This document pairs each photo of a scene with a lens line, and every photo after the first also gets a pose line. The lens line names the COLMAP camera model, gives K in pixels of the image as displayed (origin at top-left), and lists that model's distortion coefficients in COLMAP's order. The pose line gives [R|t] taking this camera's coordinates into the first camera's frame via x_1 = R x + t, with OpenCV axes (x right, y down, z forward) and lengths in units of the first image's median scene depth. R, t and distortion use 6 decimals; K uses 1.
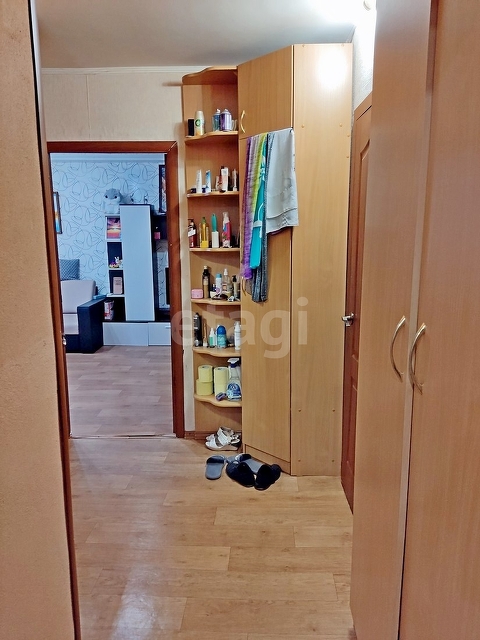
lens RADIAL K [[475.6, 0, 240.5], [0, 475.6, 319.8], [0, 0, 1]] dist [0.073527, -0.101855]
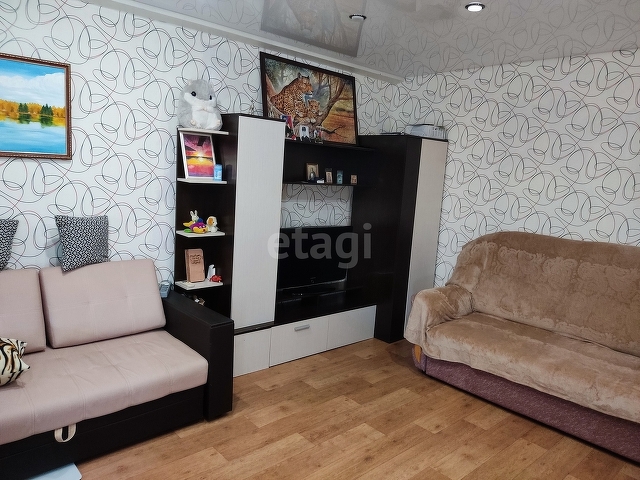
lens RADIAL K [[475.6, 0, 313.4], [0, 475.6, 240.8], [0, 0, 1]] dist [0.073527, -0.101855]
pose [[0.738985, -0.051969, 0.671715, -0.533356], [0.066328, 0.997789, 0.004226, -0.095762], [-0.670449, 0.041430, 0.740798, 0.548995]]
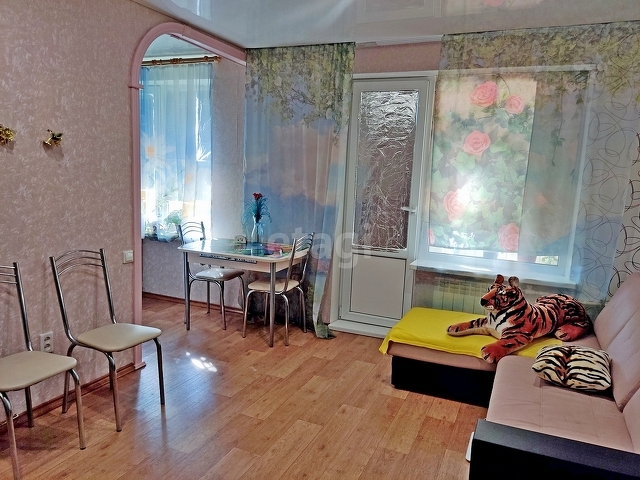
lens RADIAL K [[475.6, 0, 325.3], [0, 475.6, 242.9], [0, 0, 1]] dist [0.073527, -0.101855]
pose [[-0.393137, 0.130555, -0.910164, -0.067002], [-0.203133, 0.953078, 0.224452, -0.142627], [0.896761, 0.273124, -0.348170, 0.821299]]
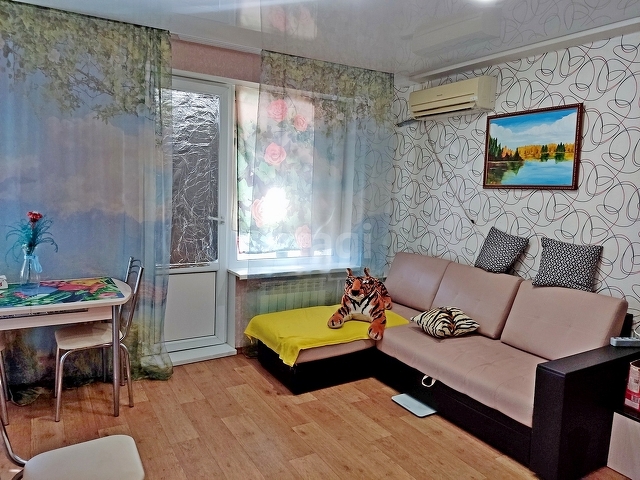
lens RADIAL K [[475.6, 0, 315.2], [0, 475.6, 241.0], [0, 0, 1]] dist [0.073527, -0.101855]
pose [[0.519602, 0.128966, -0.844619, -0.099154], [-0.196726, 0.980041, 0.028619, -0.096118], [0.831452, 0.151288, 0.534603, 0.560183]]
